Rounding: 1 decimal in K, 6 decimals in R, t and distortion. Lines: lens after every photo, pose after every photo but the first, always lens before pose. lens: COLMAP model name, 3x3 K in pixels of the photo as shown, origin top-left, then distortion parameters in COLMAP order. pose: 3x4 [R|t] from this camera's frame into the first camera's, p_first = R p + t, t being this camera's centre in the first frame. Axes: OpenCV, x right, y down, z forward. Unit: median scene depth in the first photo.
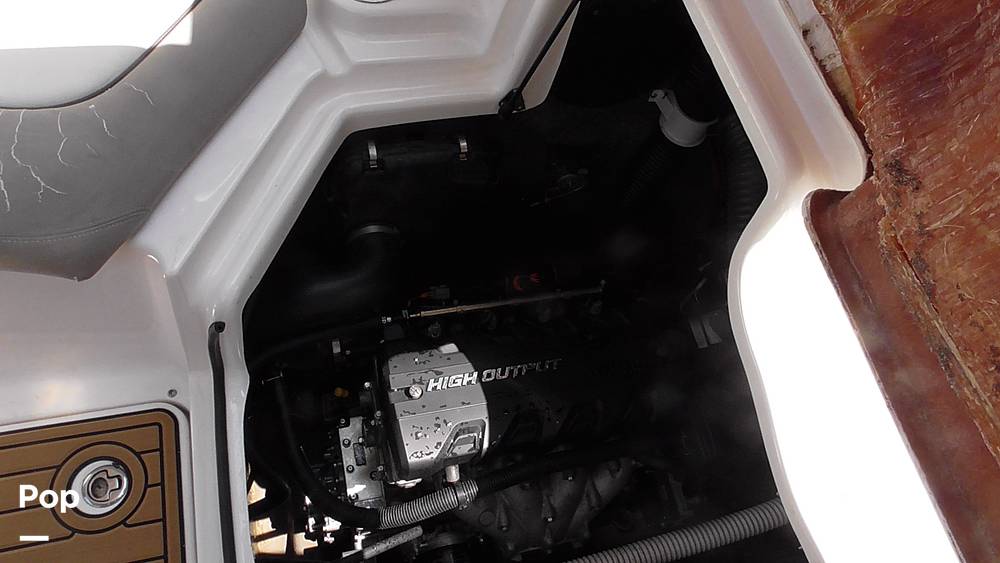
lens RADIAL K [[757.5, 0, 496.6], [0, 757.5, 282.5], [0, 0, 1]] dist [0.000841, -0.008106]
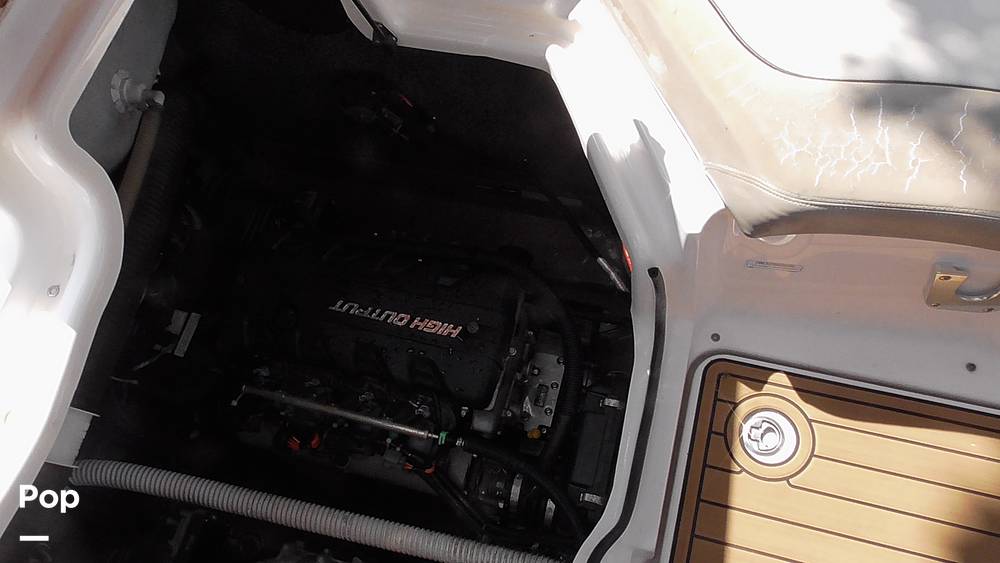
lens RADIAL K [[757.5, 0, 496.6], [0, 757.5, 282.5], [0, 0, 1]] dist [0.000841, -0.008106]
pose [[-0.885865, -0.441827, 0.141537, -0.119124], [0.411035, -0.605942, 0.681091, -0.022676], [-0.215161, 0.661531, 0.718388, -0.010313]]
